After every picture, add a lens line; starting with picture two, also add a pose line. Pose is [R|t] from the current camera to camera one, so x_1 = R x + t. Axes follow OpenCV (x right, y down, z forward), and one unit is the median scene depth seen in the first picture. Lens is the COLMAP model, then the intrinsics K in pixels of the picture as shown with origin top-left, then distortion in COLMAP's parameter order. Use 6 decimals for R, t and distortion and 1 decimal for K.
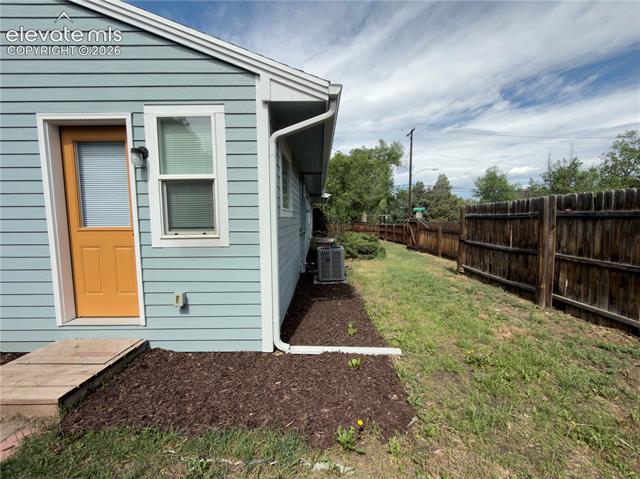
lens RADIAL K [[251.2, 0, 318.7], [0, 251.2, 237.0], [0, 0, 1]] dist [-0.000961, 0.000244]
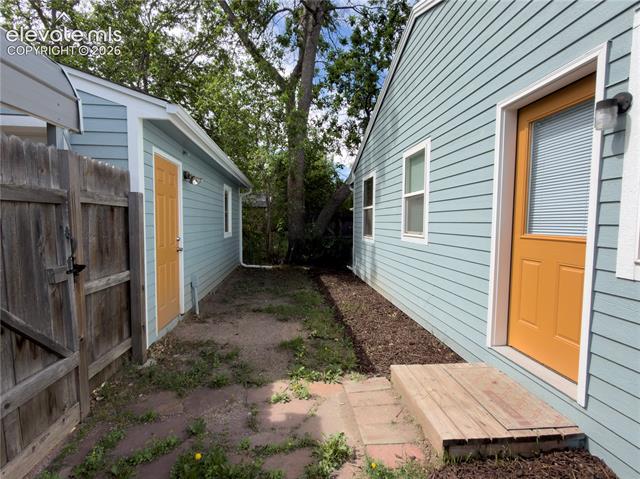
lens RADIAL K [[304.7, 0, 322.9], [0, 304.7, 241.7], [0, 0, 1]] dist [0.001308, -0.000805]
pose [[0.109899, 0.070558, -0.991435, -0.087868], [-0.081847, 0.994732, 0.061720, -0.022936], [0.990567, 0.074363, 0.115095, 0.296963]]
